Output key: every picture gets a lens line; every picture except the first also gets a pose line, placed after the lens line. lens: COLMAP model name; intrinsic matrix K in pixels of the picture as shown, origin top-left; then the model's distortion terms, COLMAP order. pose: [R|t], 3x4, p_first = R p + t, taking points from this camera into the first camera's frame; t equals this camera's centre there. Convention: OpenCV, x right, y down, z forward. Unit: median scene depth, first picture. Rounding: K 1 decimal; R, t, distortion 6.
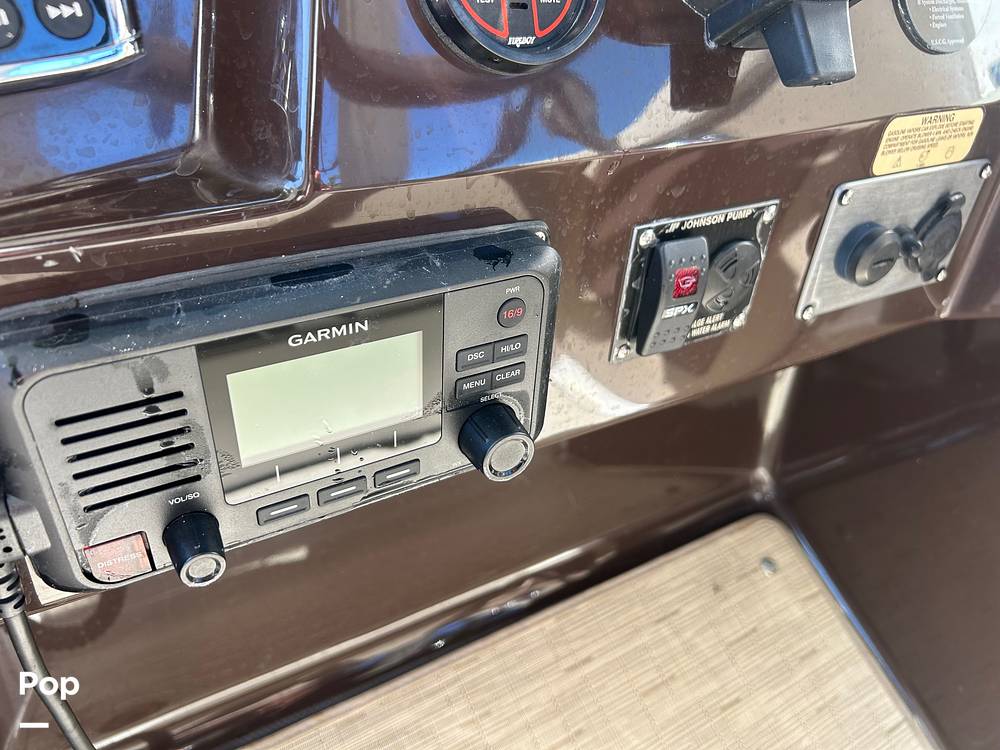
lens RADIAL K [[747.6, 0, 503.1], [0, 747.6, 388.6], [0, 0, 1]] dist [0.110049, -0.201177]
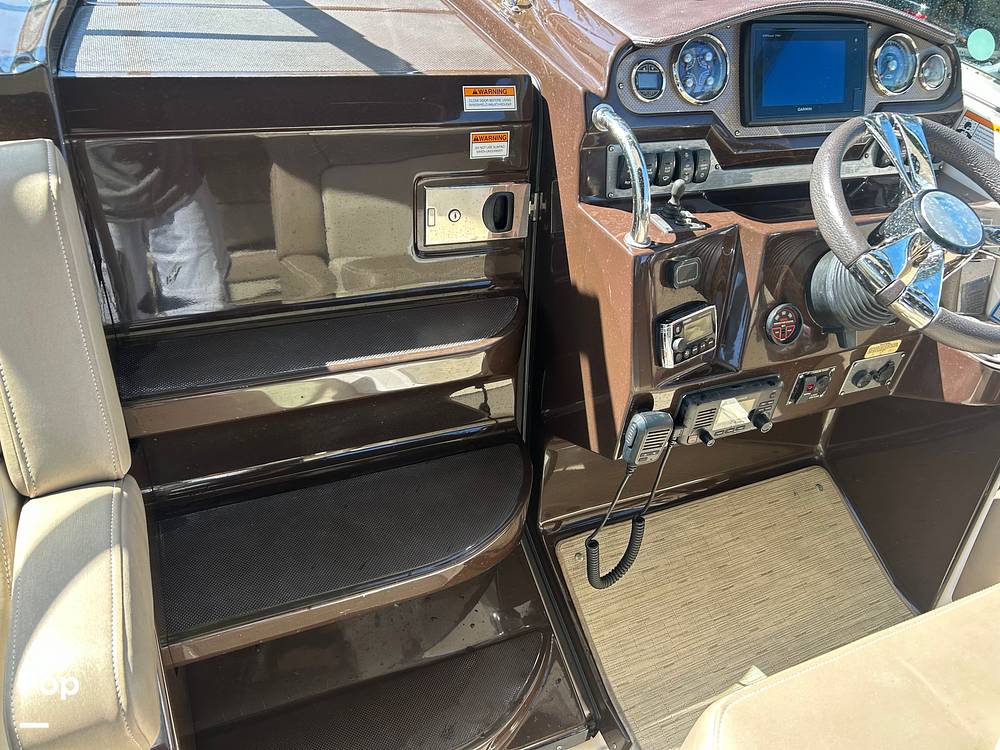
lens RADIAL K [[747.6, 0, 503.1], [0, 747.6, 388.6], [0, 0, 1]] dist [0.110049, -0.201177]
pose [[0.994395, 0.087194, -0.059794, -0.843825], [-0.085077, 0.995684, 0.037081, -0.110822], [0.062769, -0.031786, 0.997522, -2.305512]]
